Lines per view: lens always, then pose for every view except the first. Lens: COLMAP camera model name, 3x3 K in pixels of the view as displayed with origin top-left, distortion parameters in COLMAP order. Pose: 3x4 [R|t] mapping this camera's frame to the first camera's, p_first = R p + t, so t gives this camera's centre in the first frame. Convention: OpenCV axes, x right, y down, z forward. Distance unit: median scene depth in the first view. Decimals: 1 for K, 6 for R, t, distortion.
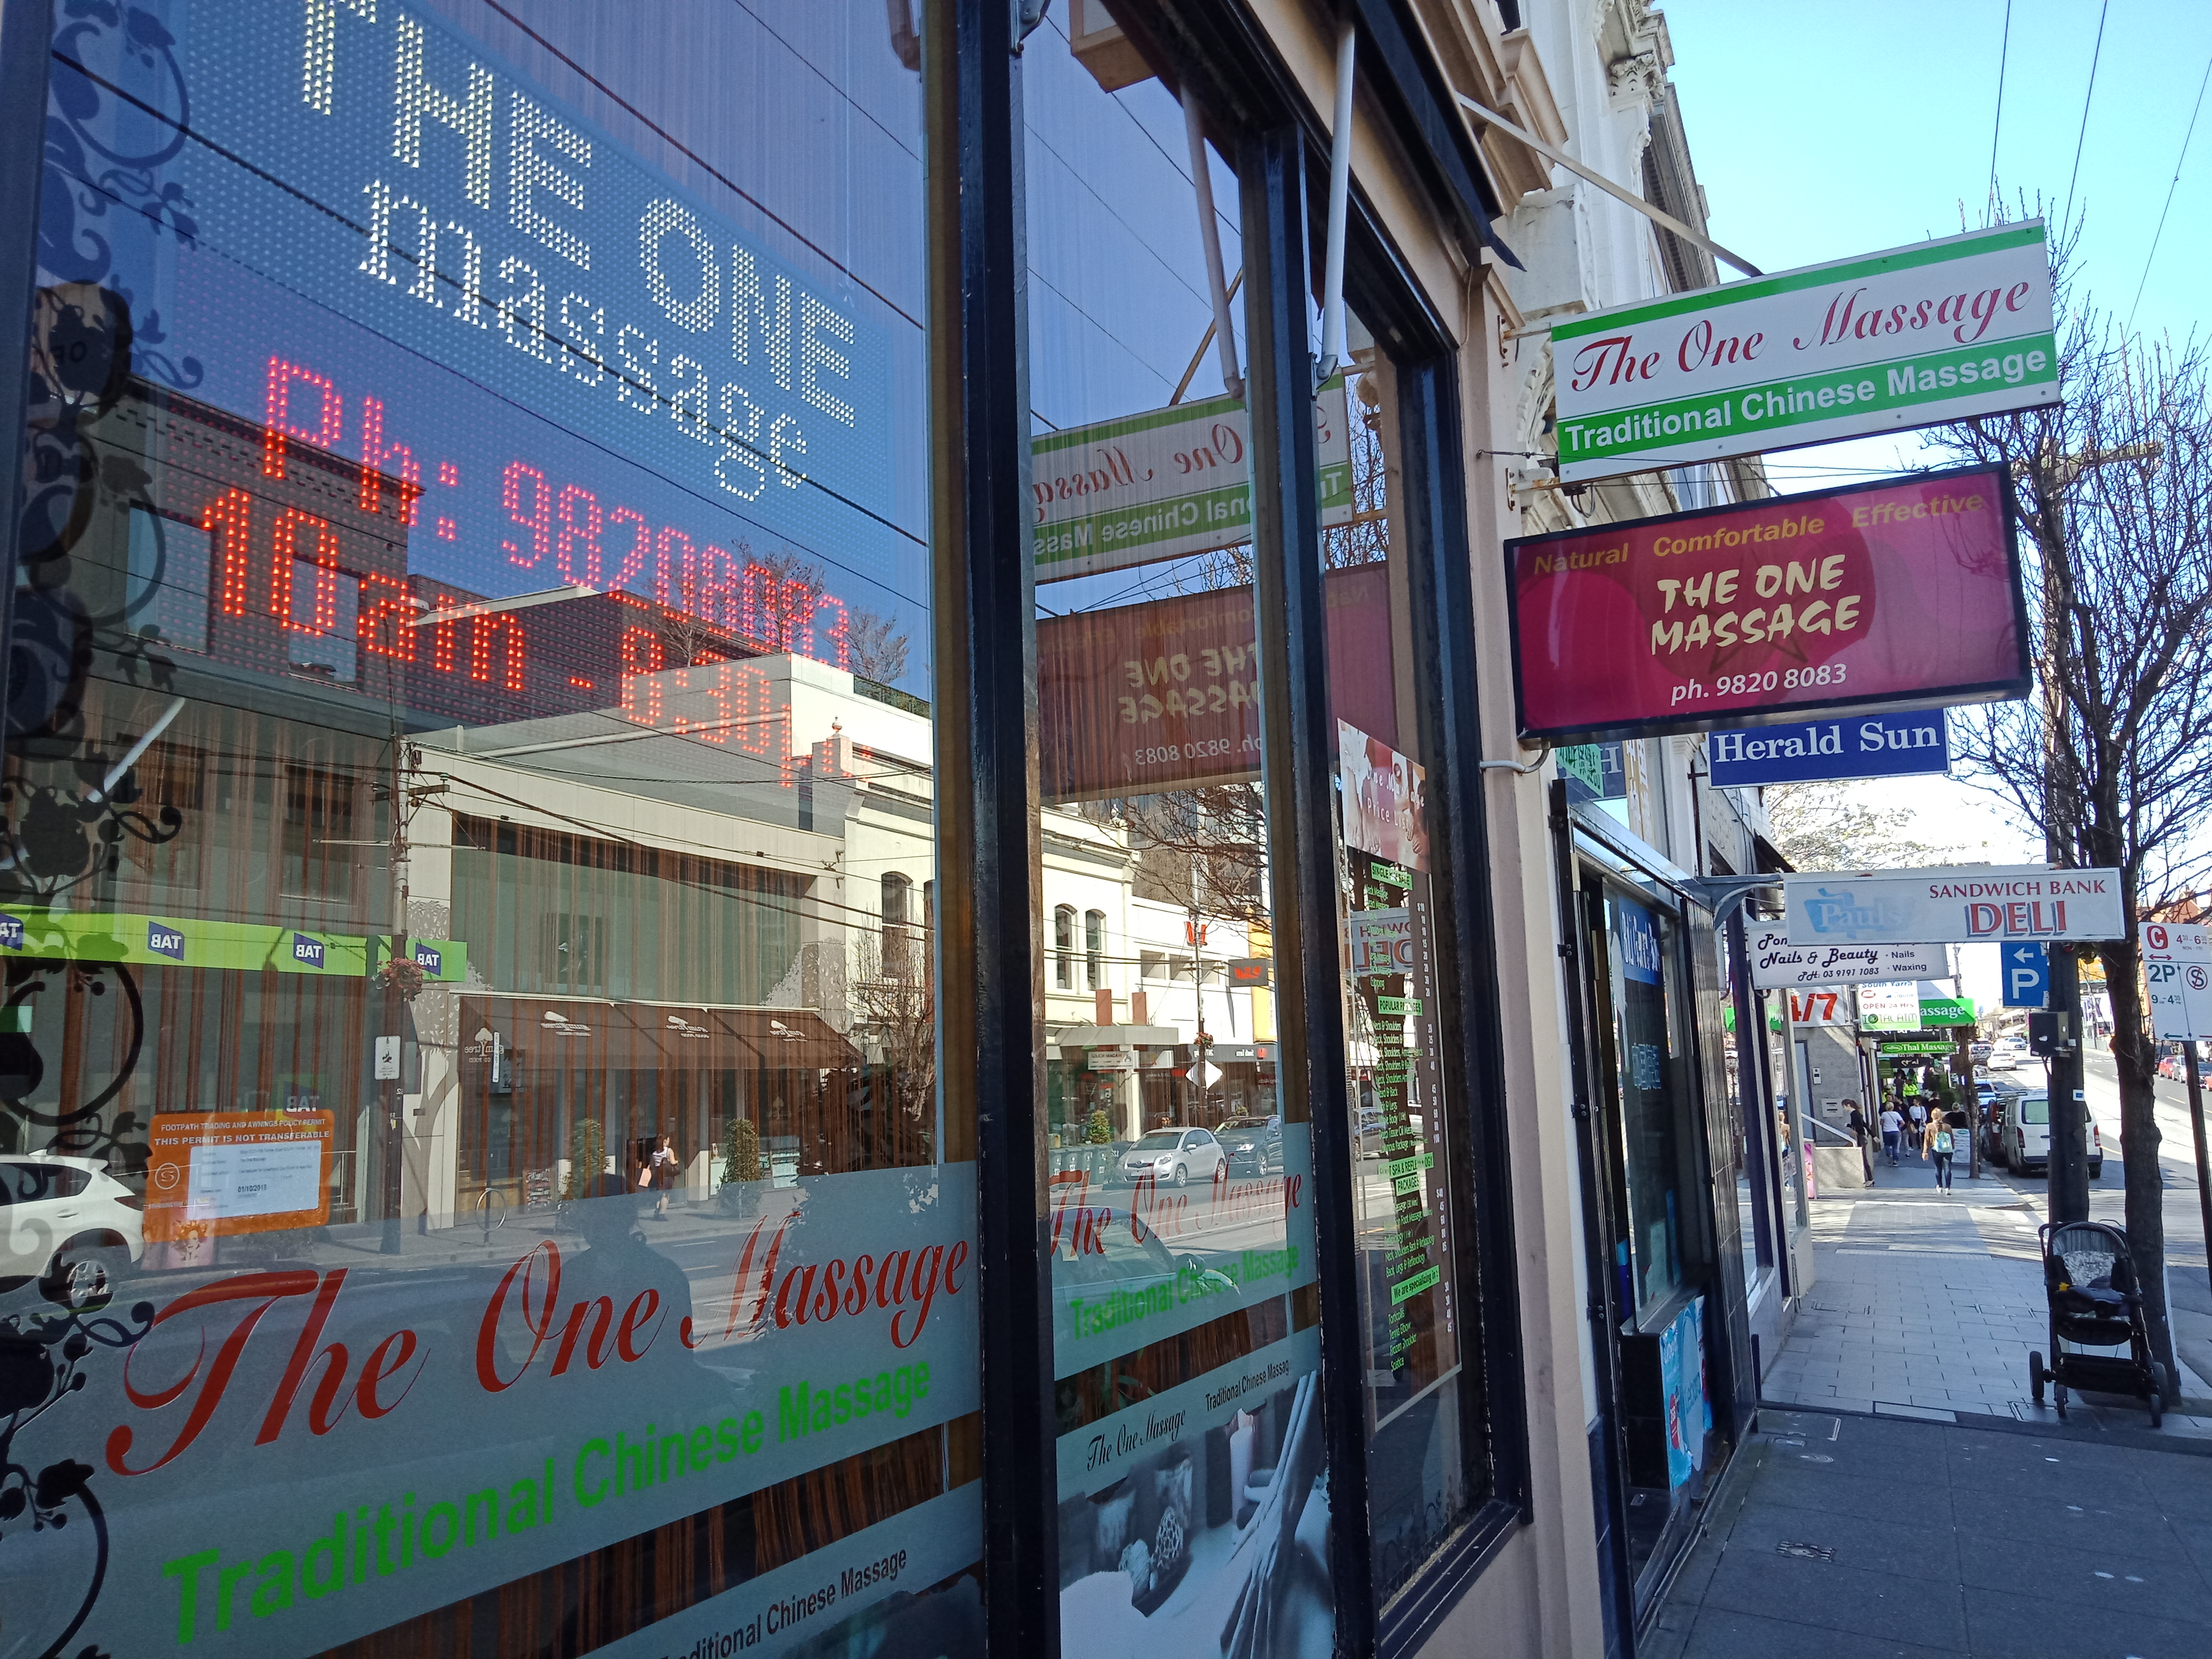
lens RADIAL K [[1649.7, 0, 1099.9], [0, 1649.7, 827.8], [0, 0, 1]] dist [0.024695, -0.007069]
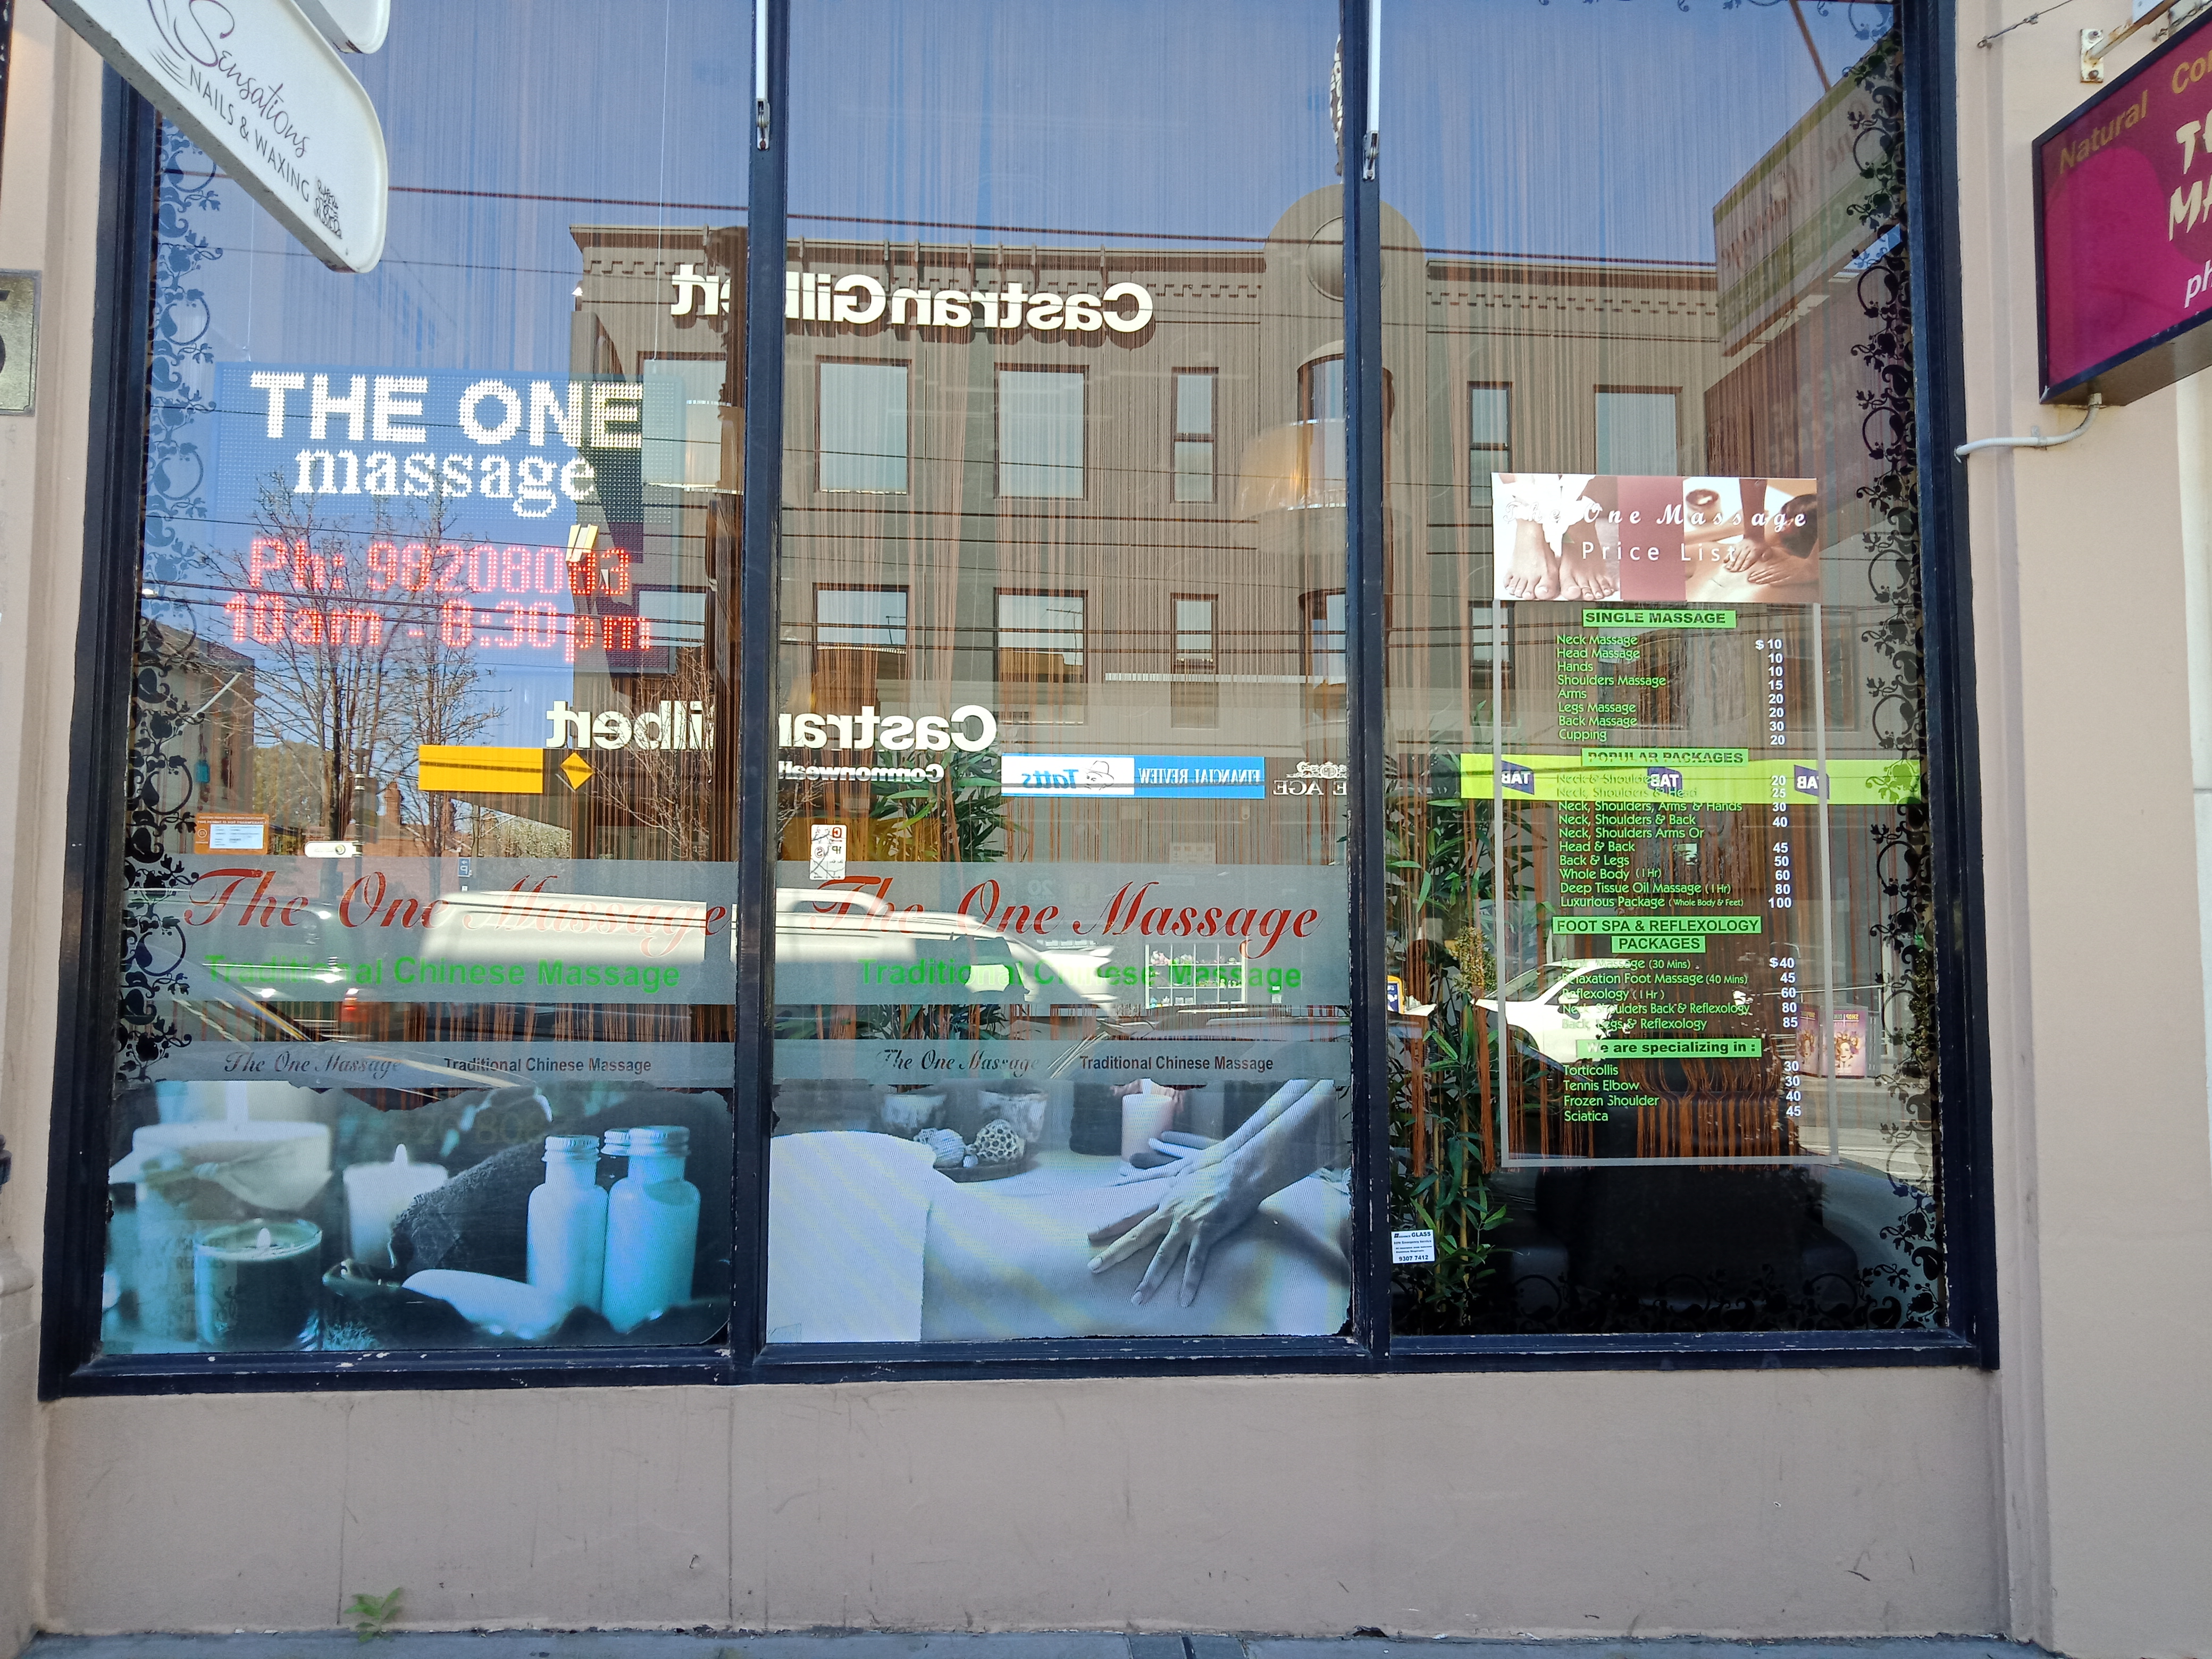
lens RADIAL K [[1649.7, 0, 1099.9], [0, 1649.7, 827.8], [0, 0, 1]] dist [0.024695, -0.007069]
pose [[0.499791, -0.032470, -0.865537, 0.690065], [0.112136, 0.993313, 0.027487, 0.071710], [0.858857, -0.110796, 0.500090, 0.212513]]
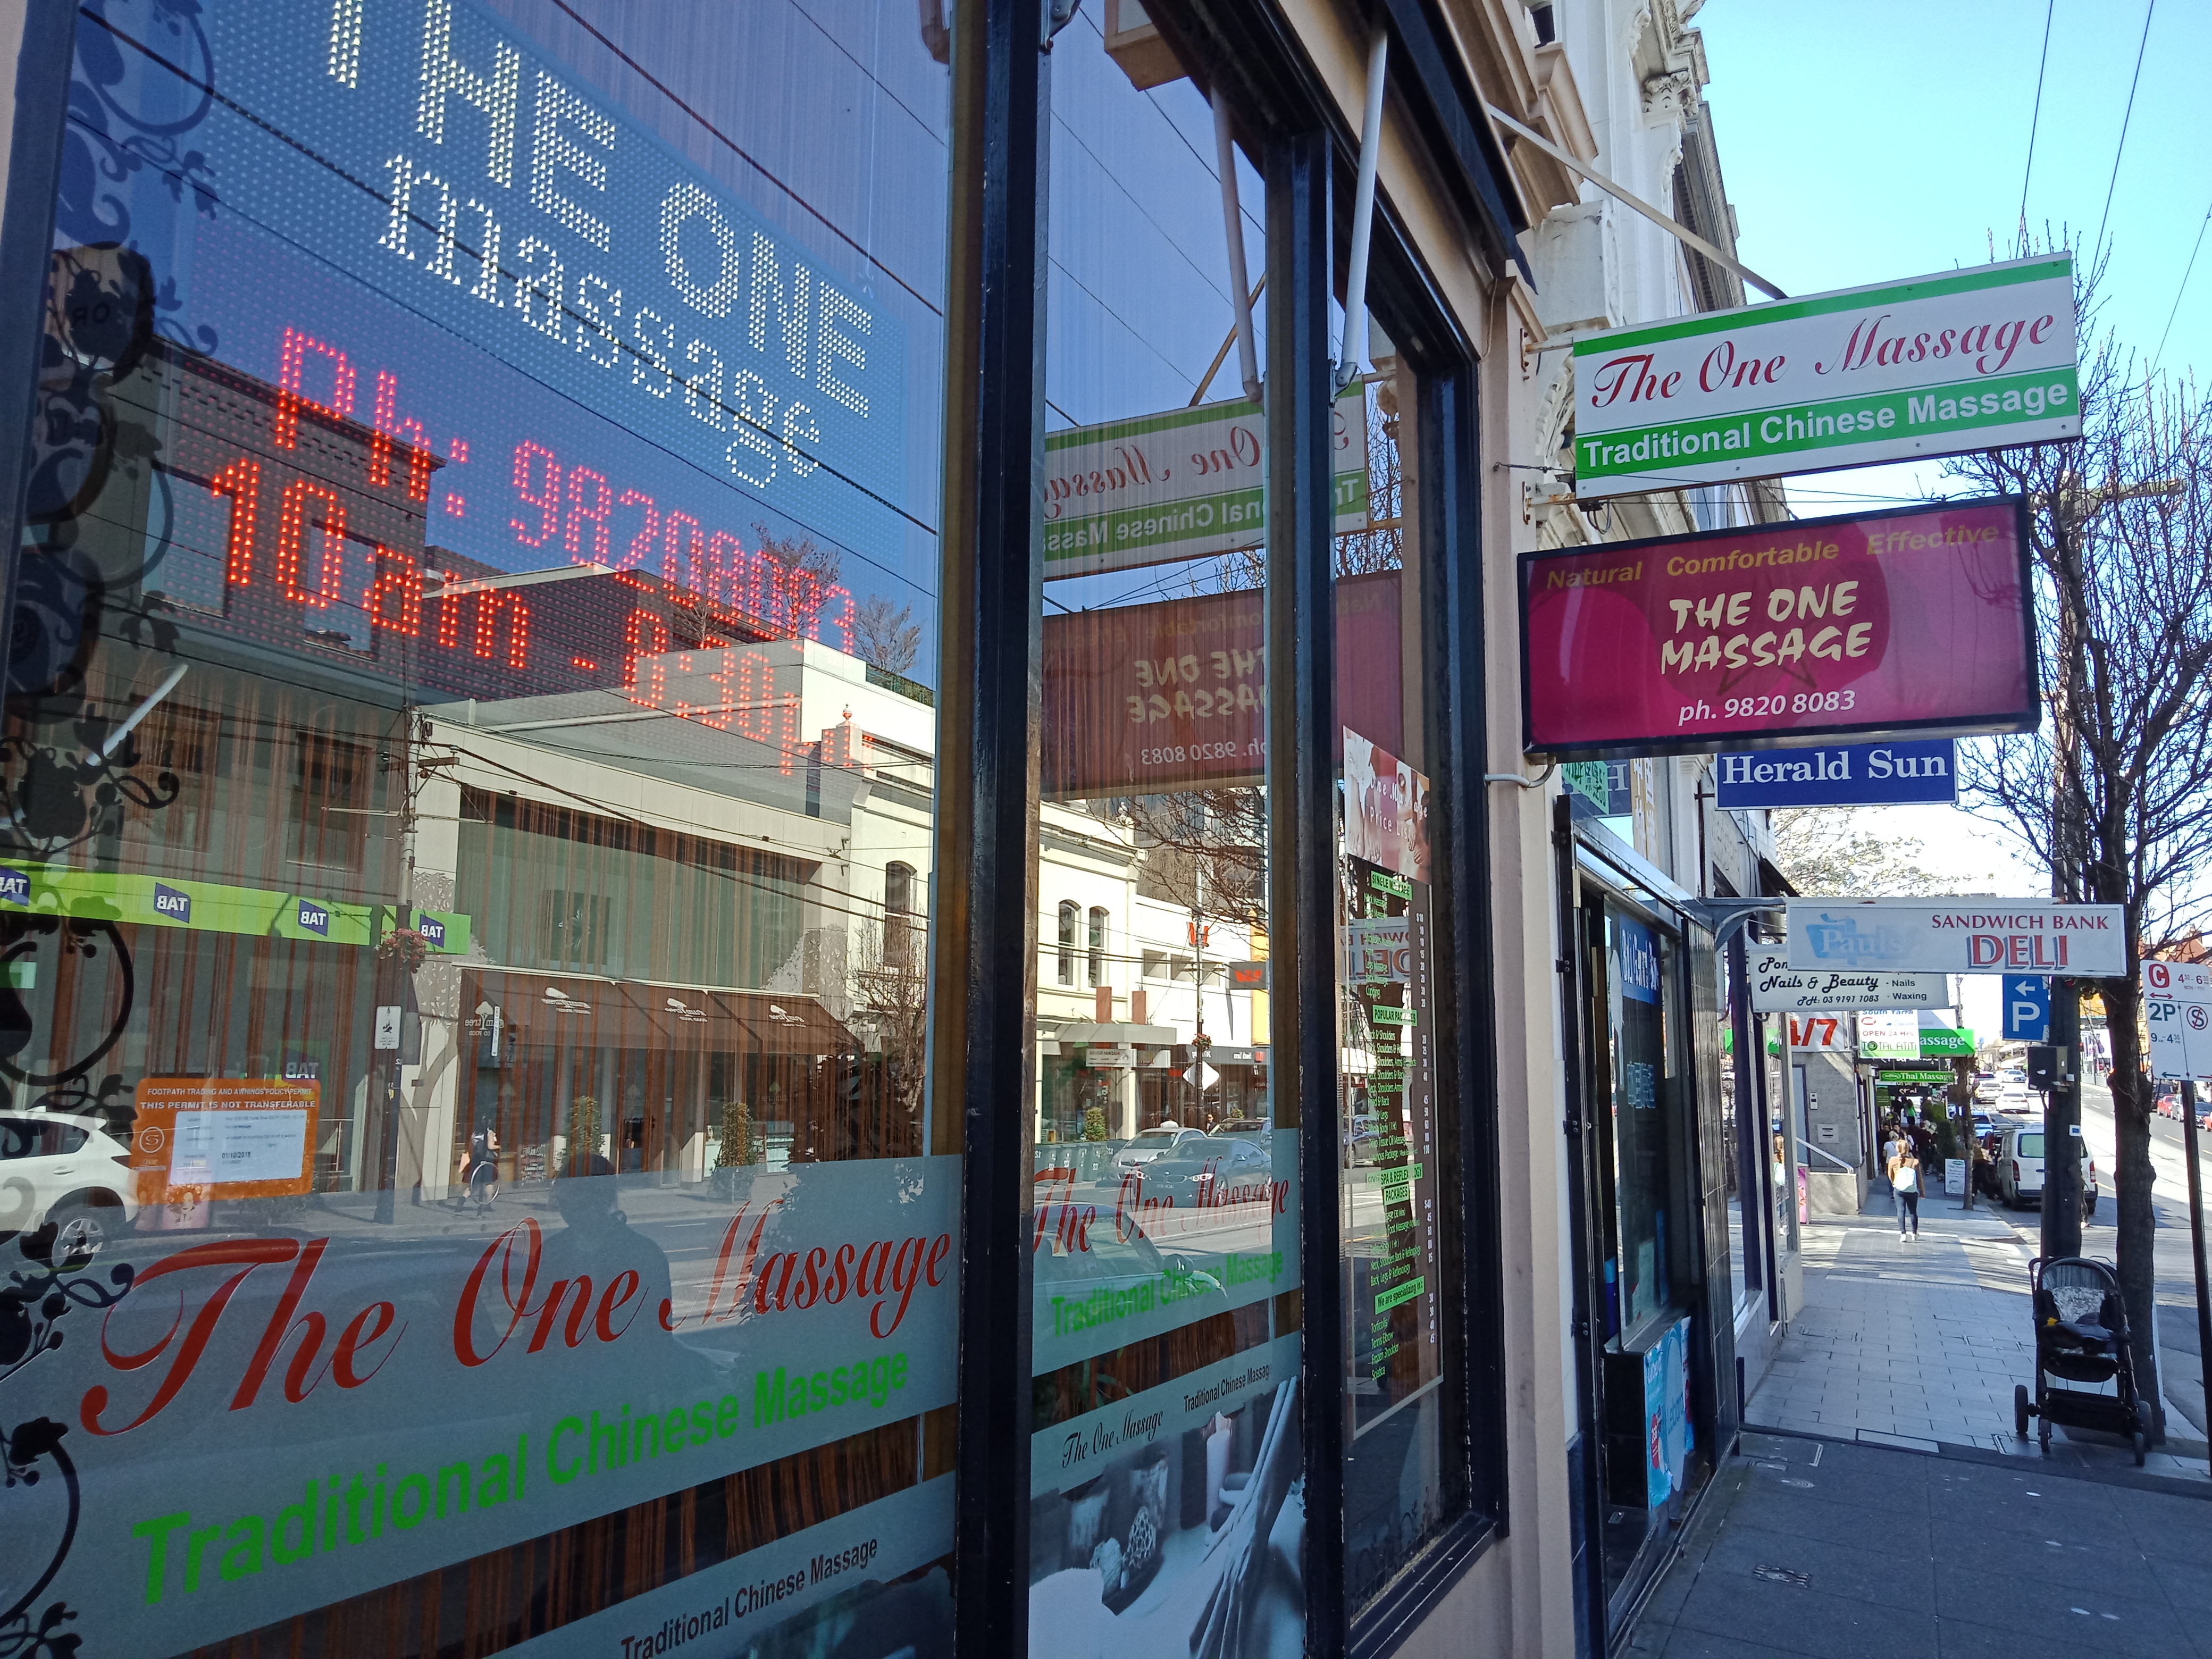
lens RADIAL K [[1649.7, 0, 1099.9], [0, 1649.7, 827.8], [0, 0, 1]] dist [0.024695, -0.007069]
pose [[0.999266, 0.038130, -0.003800, 0.002073], [-0.038123, 0.999272, 0.001724, -0.000549], [0.003863, -0.001578, 0.999991, -0.000637]]
